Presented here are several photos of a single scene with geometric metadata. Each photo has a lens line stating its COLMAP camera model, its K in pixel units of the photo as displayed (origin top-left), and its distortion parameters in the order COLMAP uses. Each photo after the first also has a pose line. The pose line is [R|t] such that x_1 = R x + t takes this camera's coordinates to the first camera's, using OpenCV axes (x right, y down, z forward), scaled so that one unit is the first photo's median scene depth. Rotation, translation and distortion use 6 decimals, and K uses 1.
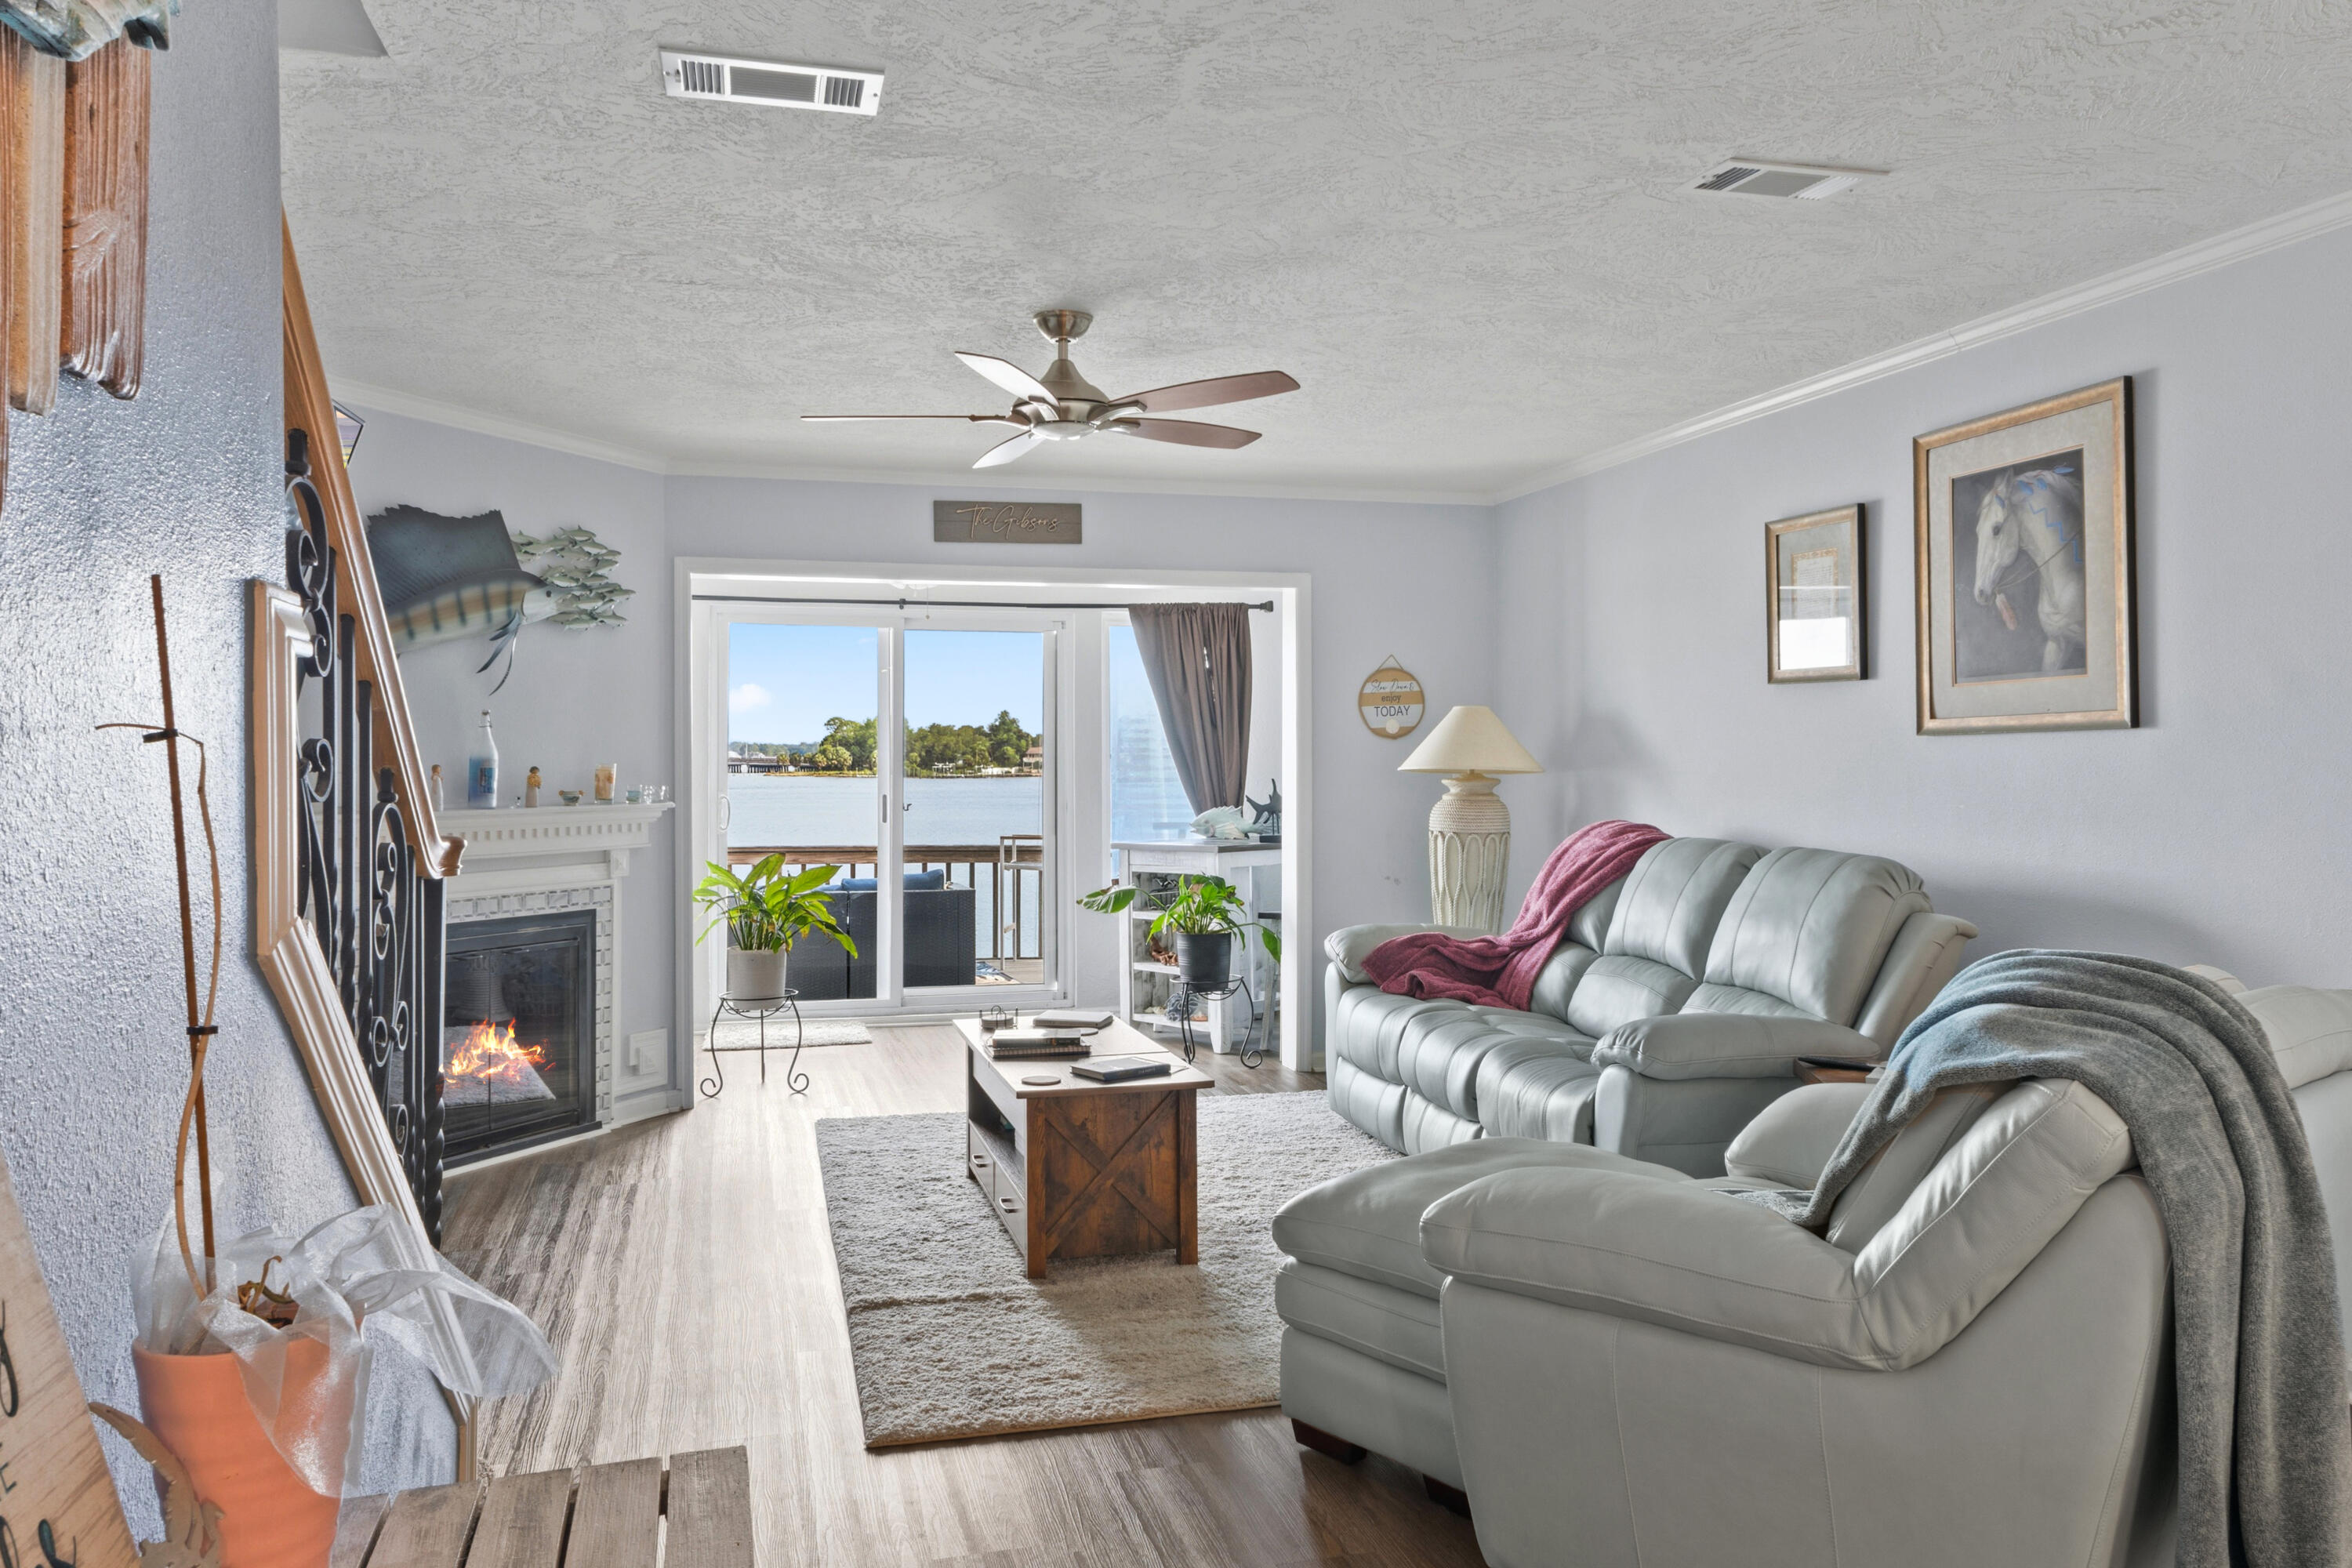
lens RADIAL K [[1679.1, 0, 1186.0], [0, 1679.1, 730.3], [0, 0, 1]] dist [0.000939, 0.001957]
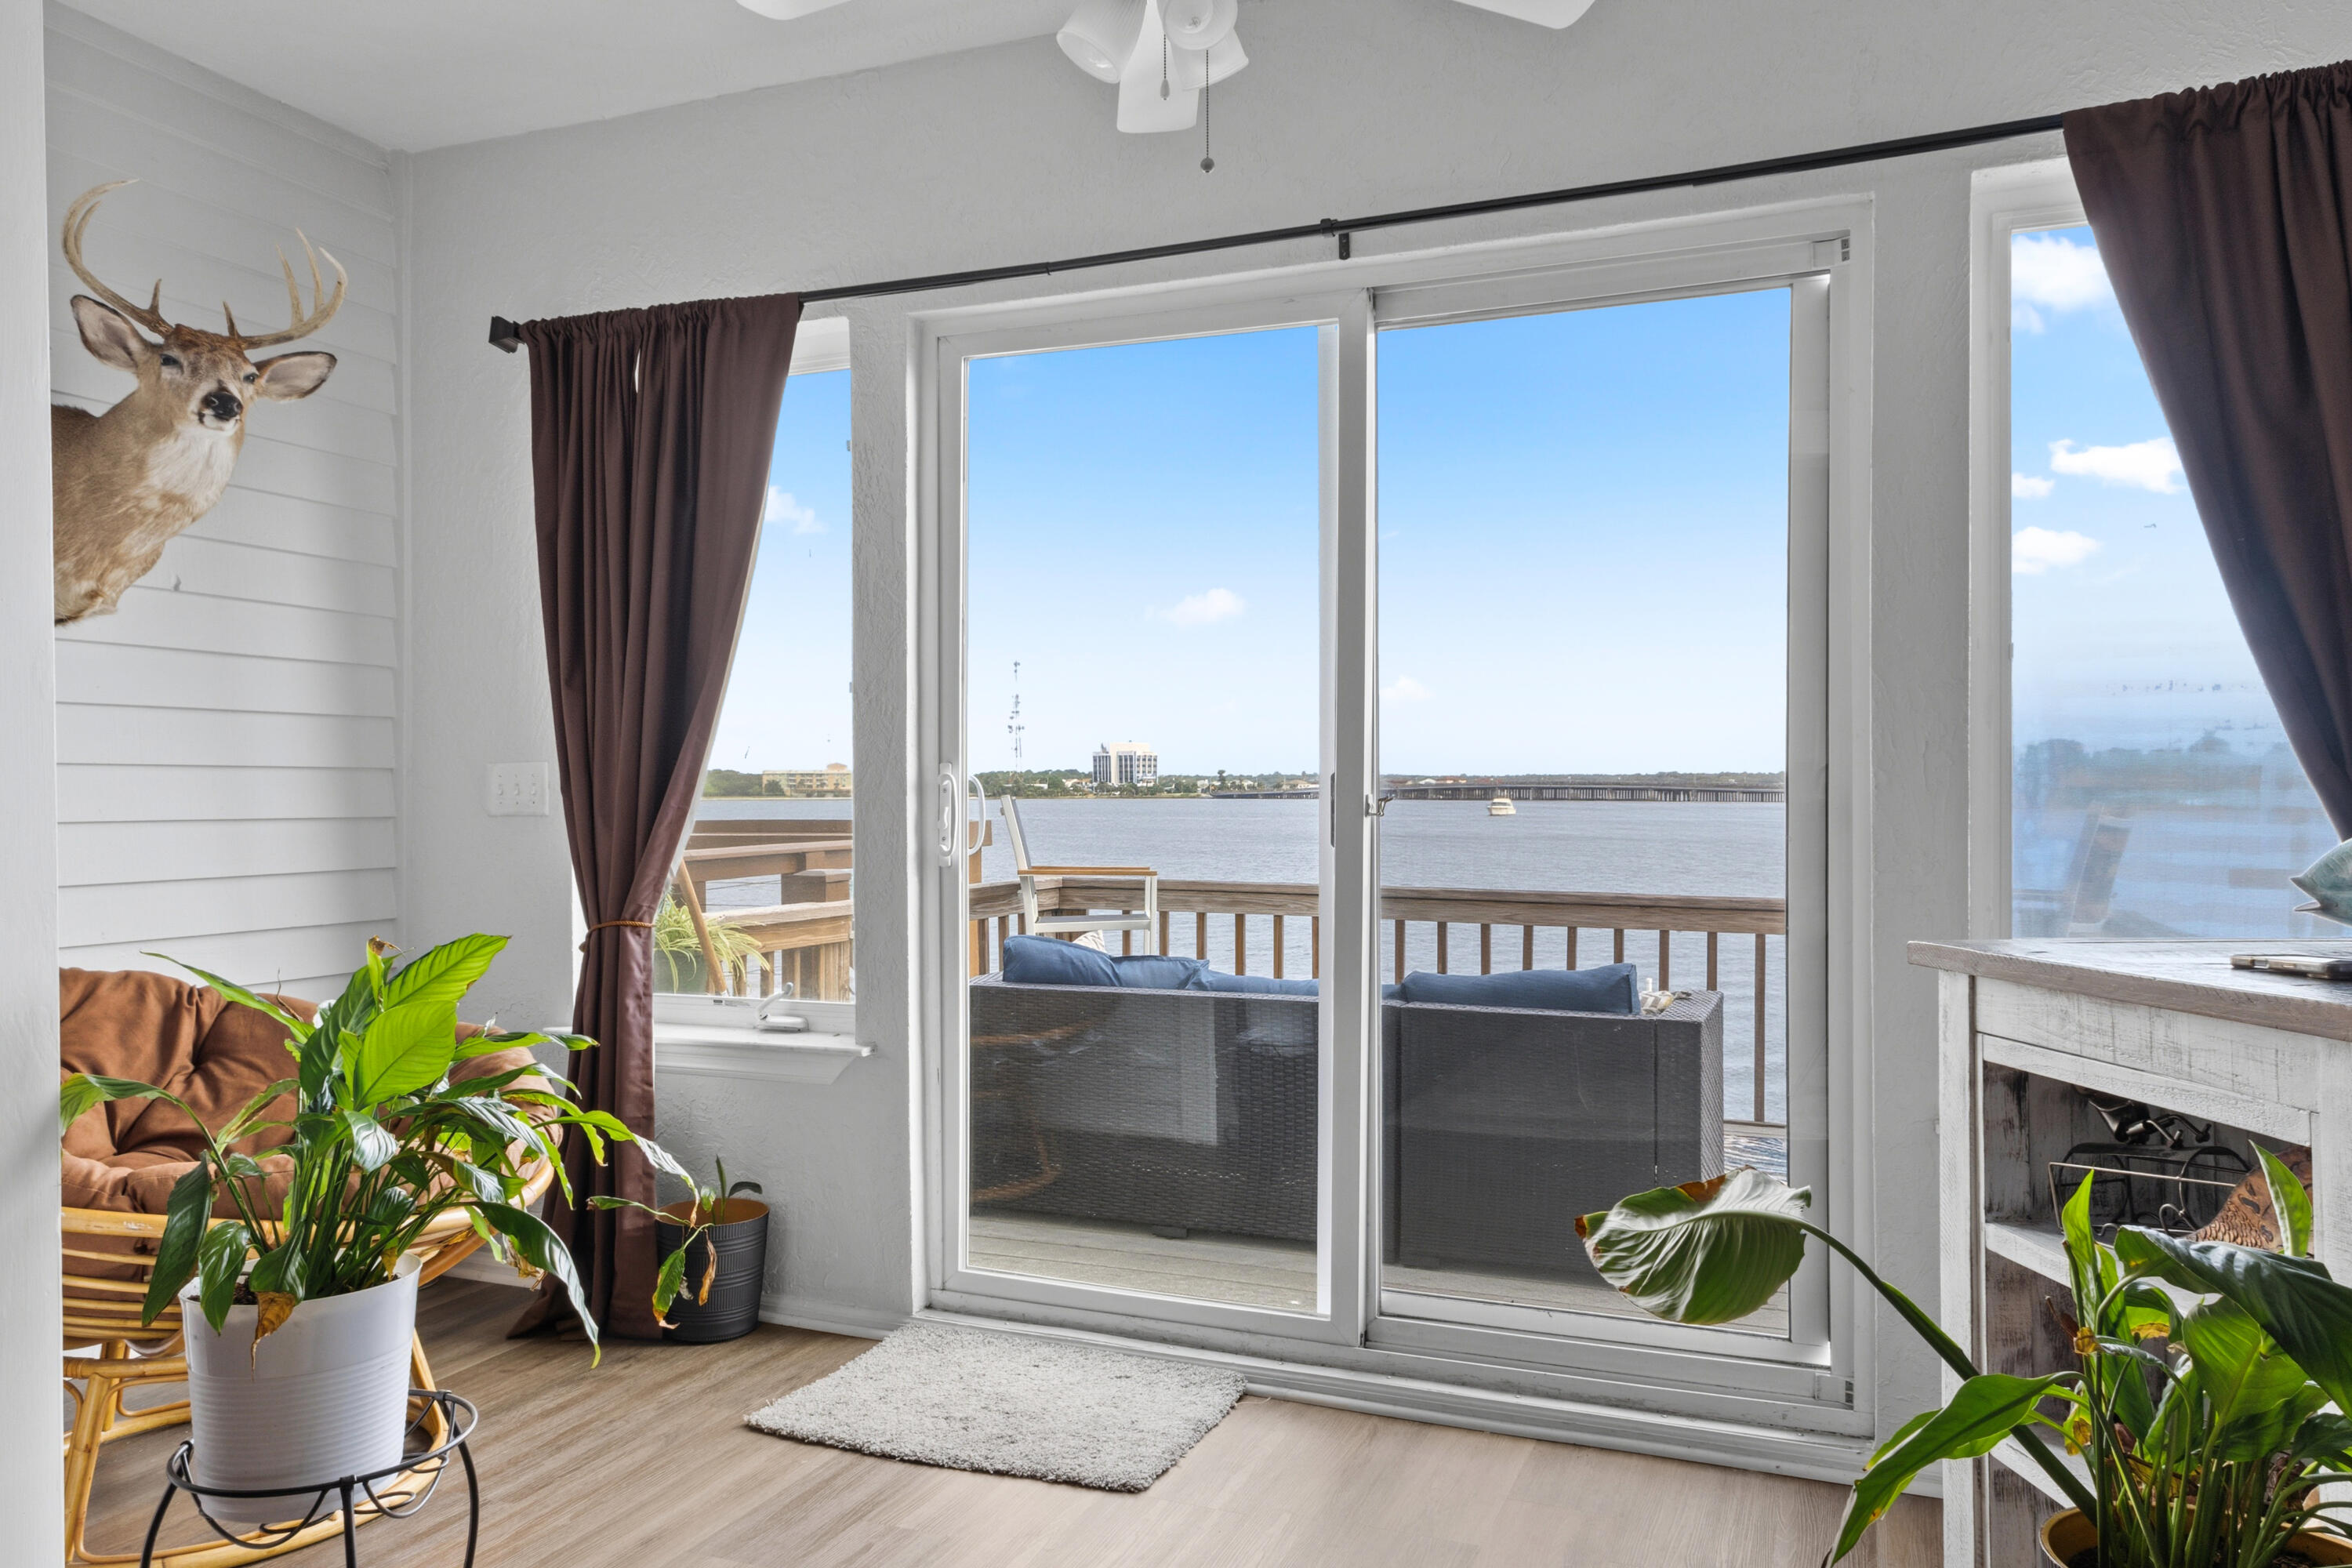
lens RADIAL K [[1681.0, 0, 1187.6], [0, 1681.0, 750.0], [0, 0, 1]] dist [0.012093, 0.004425]
pose [[0.795578, -0.012800, -0.605716, 0.030640], [0.009529, 0.999917, -0.008615, 0.051934], [0.605777, 0.001082, 0.795634, 0.966892]]
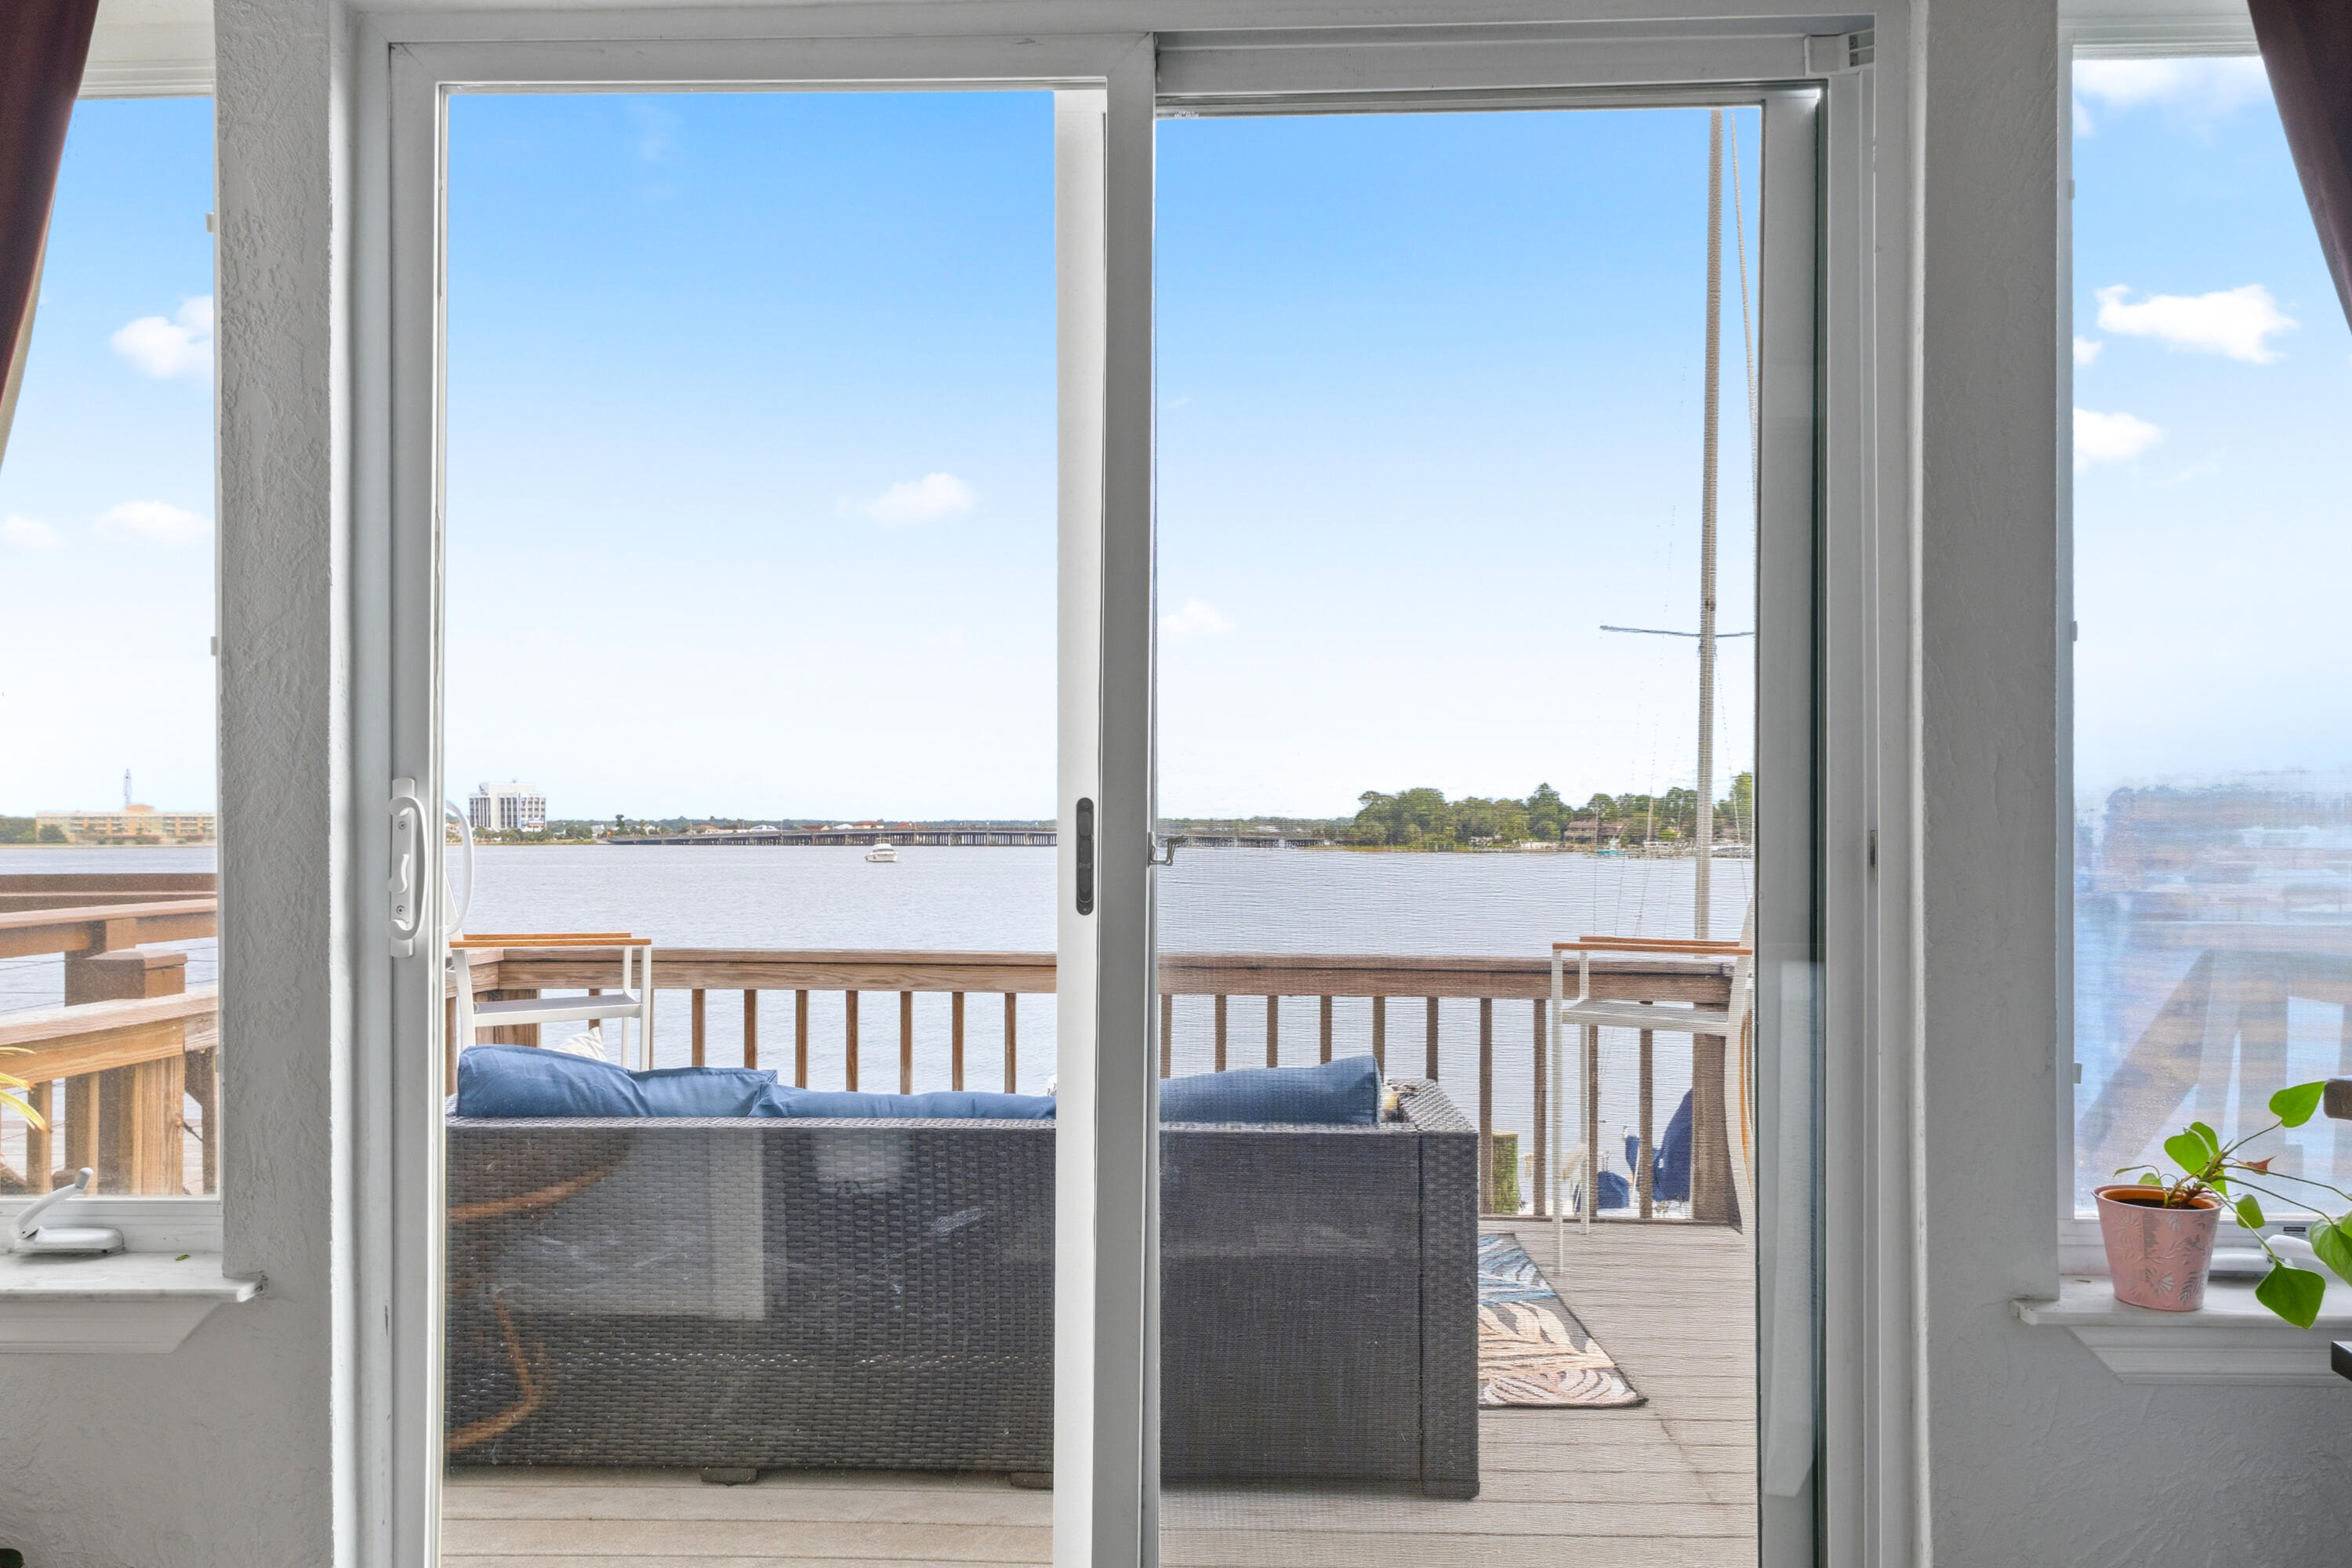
lens RADIAL K [[1718.1, 0, 1199.6], [0, 1718.1, 801.6], [0, 0, 1]] dist [0.008364, 0.009662]
pose [[0.953631, -0.004476, -0.300945, -0.126638], [0.003963, 0.999989, -0.002314, 0.056571], [0.300952, 0.001014, 0.953639, 1.093265]]
